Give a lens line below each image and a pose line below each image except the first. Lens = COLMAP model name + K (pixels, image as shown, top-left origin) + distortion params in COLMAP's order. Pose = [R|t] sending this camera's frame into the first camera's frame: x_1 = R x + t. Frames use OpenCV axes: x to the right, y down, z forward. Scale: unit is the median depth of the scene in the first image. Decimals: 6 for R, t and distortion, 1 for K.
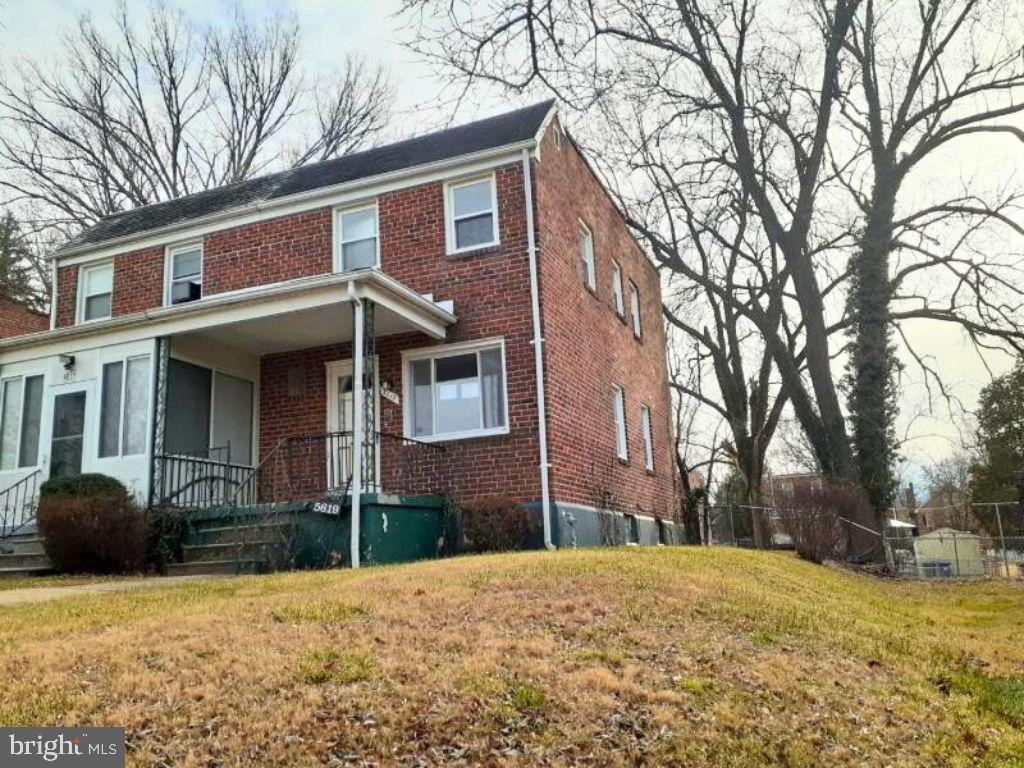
lens RADIAL K [[823.2, 0, 512.0], [0, 823.2, 384.0], [0, 0, 1]] dist [-0.002631, -0.000890]
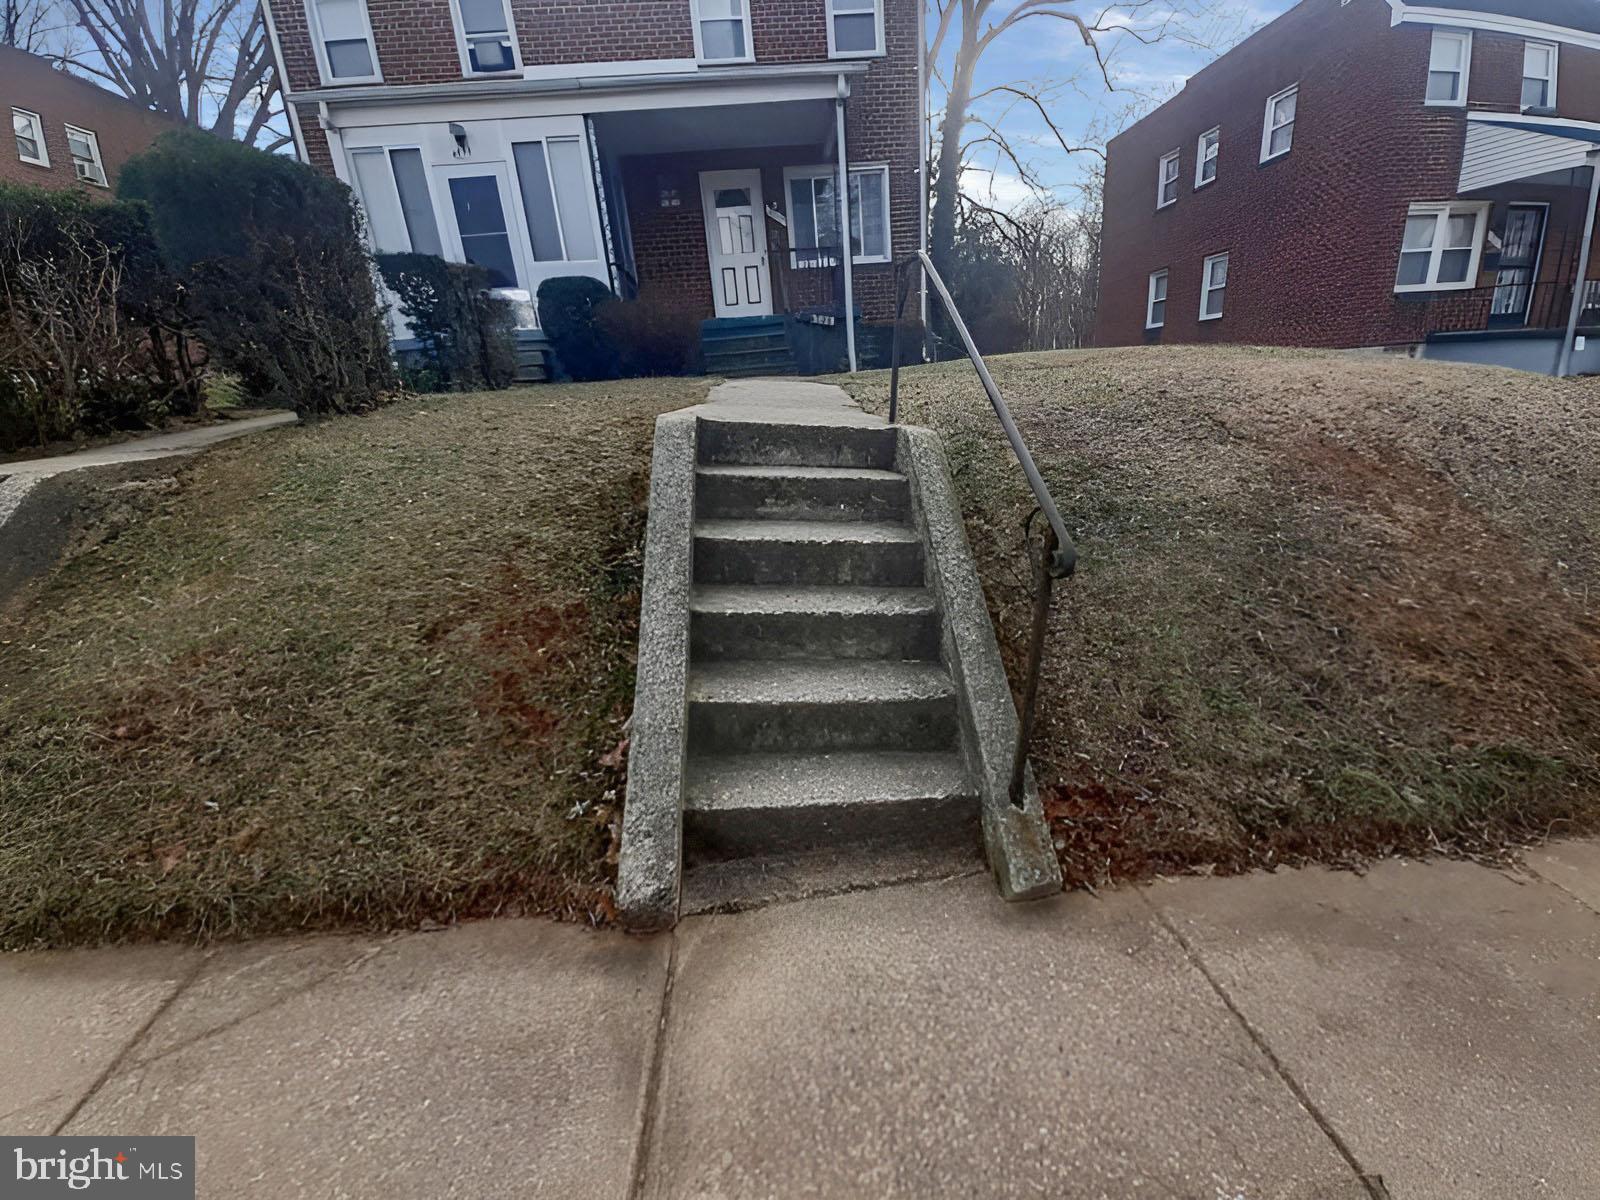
lens RADIAL K [[635.9, 0, 803.5], [0, 635.9, 598.6], [0, 0, 1]] dist [-0.011986, -0.000210]
pose [[0.926428, -0.117067, 0.357807, -0.496296], [-0.075631, 0.873173, 0.481507, 0.054012], [-0.368796, -0.473143, 0.800078, 0.097451]]
